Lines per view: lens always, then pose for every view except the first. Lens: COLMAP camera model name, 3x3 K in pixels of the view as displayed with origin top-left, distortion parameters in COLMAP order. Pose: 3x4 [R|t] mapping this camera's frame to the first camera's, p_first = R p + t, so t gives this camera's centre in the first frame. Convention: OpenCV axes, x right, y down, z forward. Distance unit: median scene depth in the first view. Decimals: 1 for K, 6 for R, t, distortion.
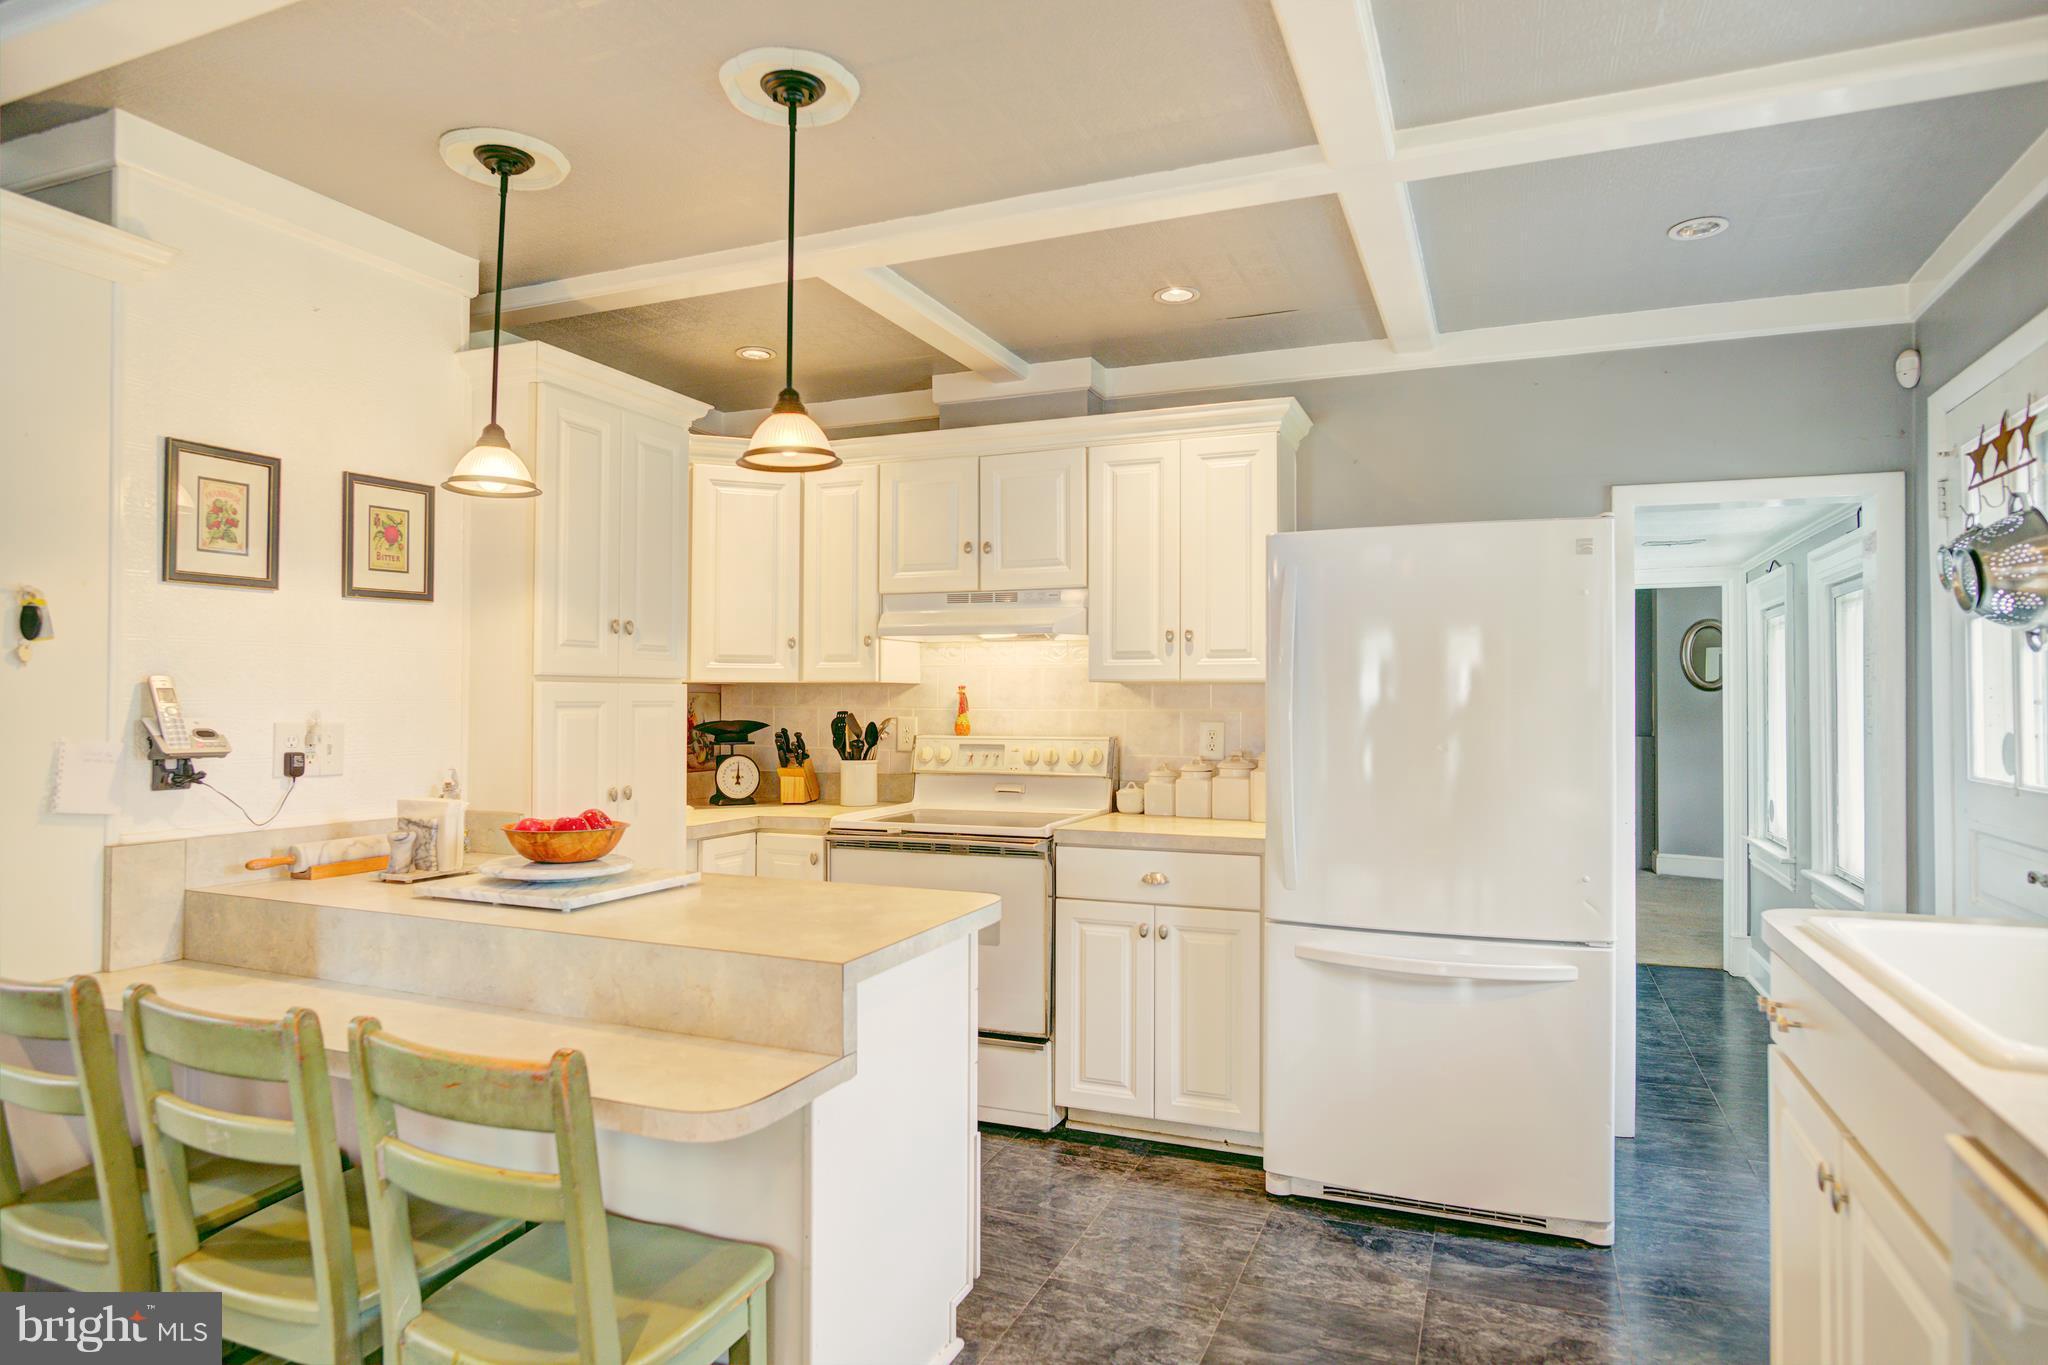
lens RADIAL K [[1178.5, 0, 1029.0], [0, 1178.5, 675.8], [0, 0, 1]] dist [-0.033567, 0.016851]
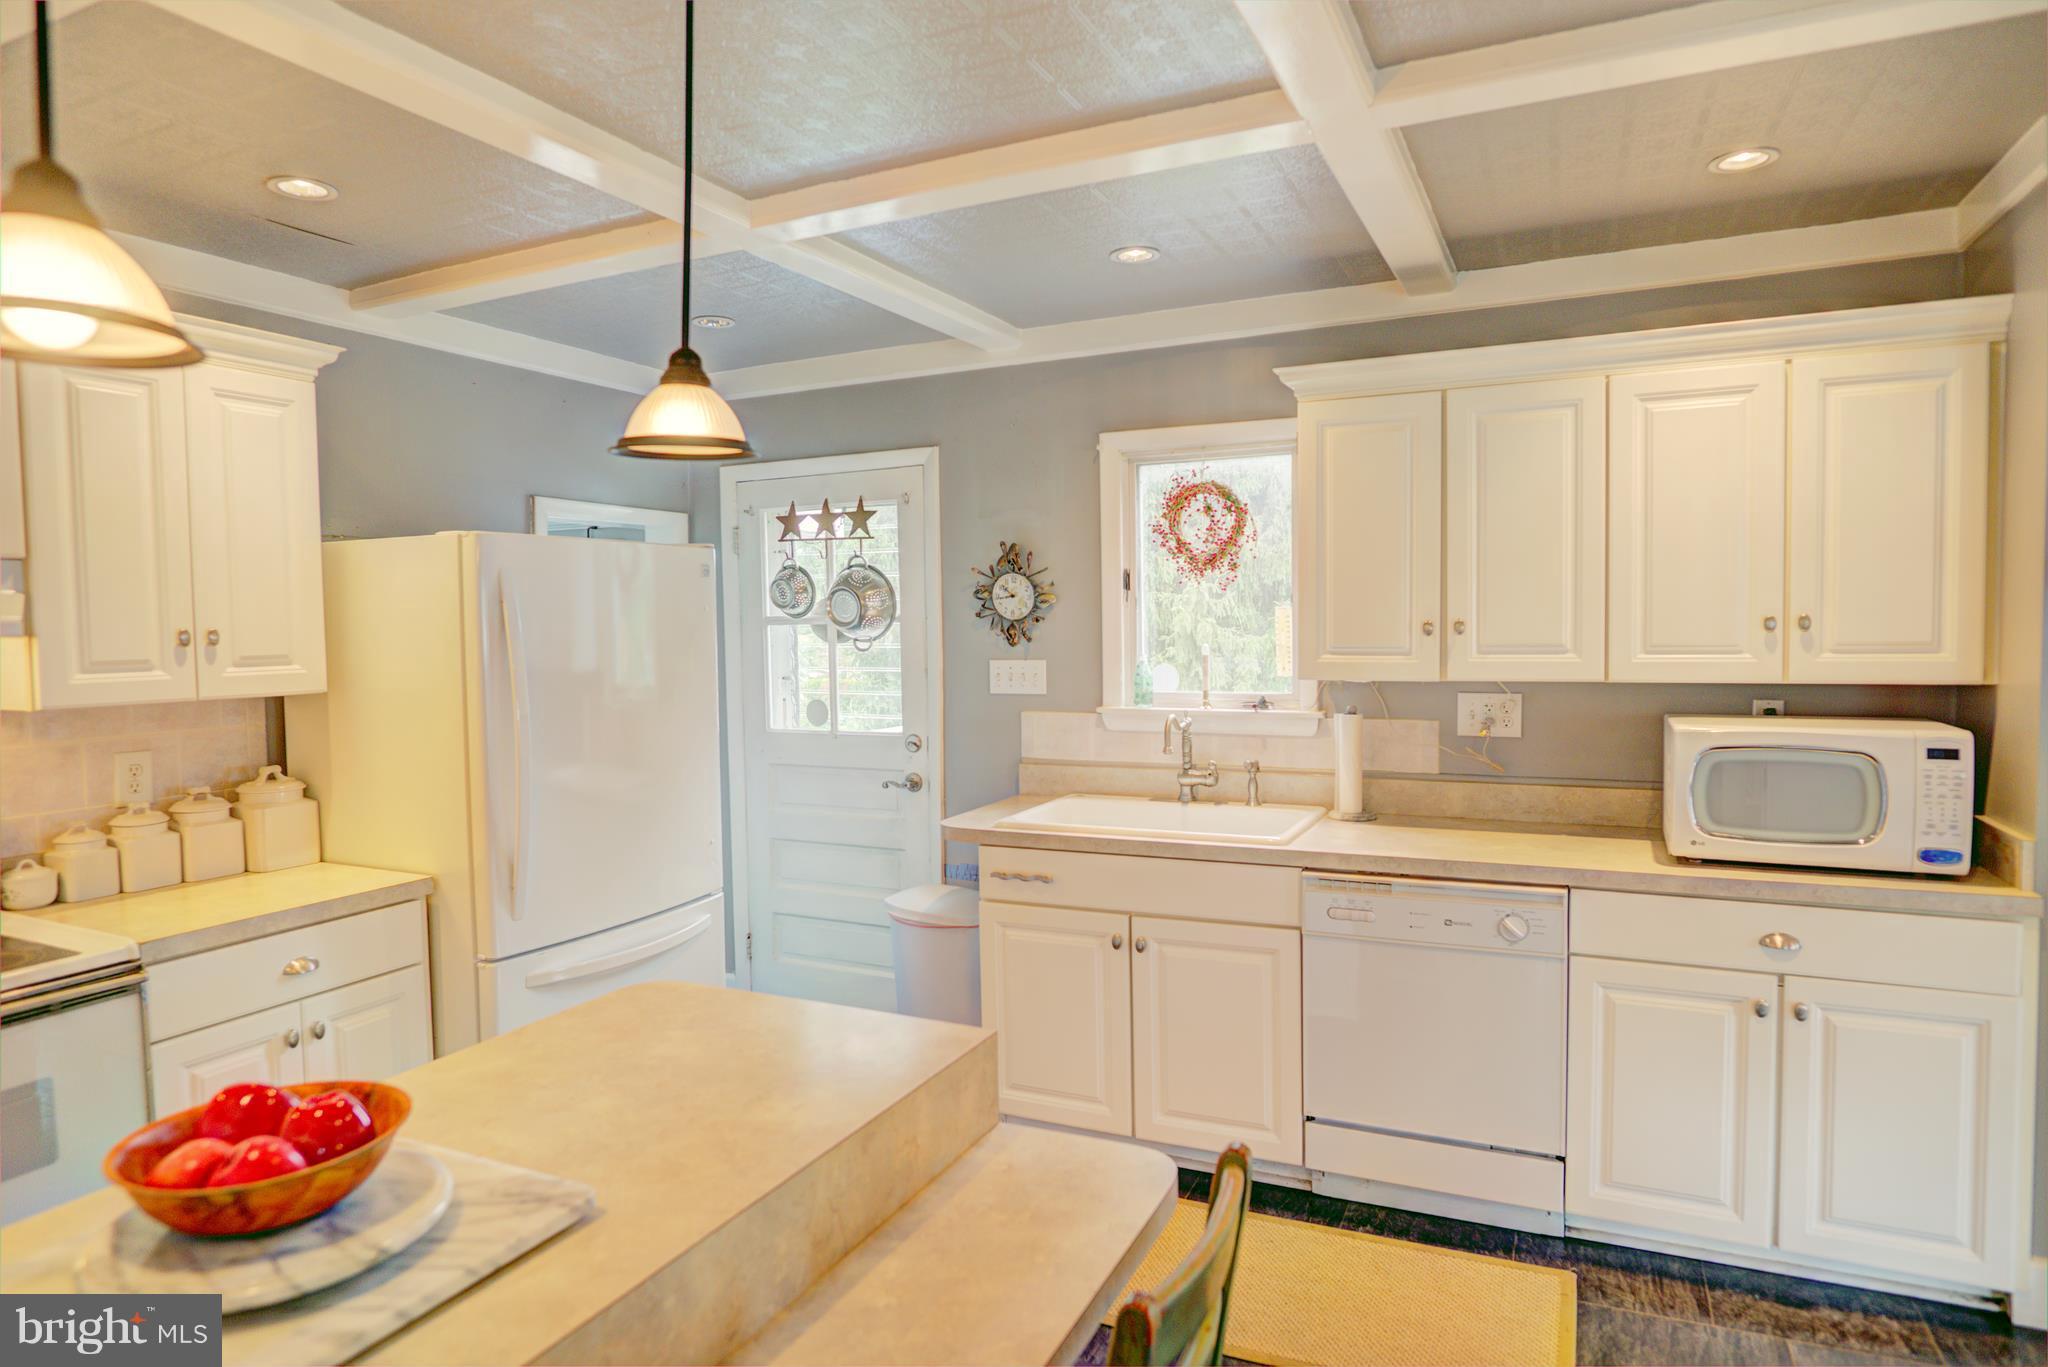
lens RADIAL K [[1178.5, 0, 1029.0], [0, 1178.5, 676.8], [0, 0, 1]] dist [-0.033567, 0.016851]
pose [[0.054684, -0.048396, 0.997330, -0.582032], [-0.006749, 0.998784, 0.048837, -0.050652], [-0.998481, -0.009401, 0.054291, 0.480984]]
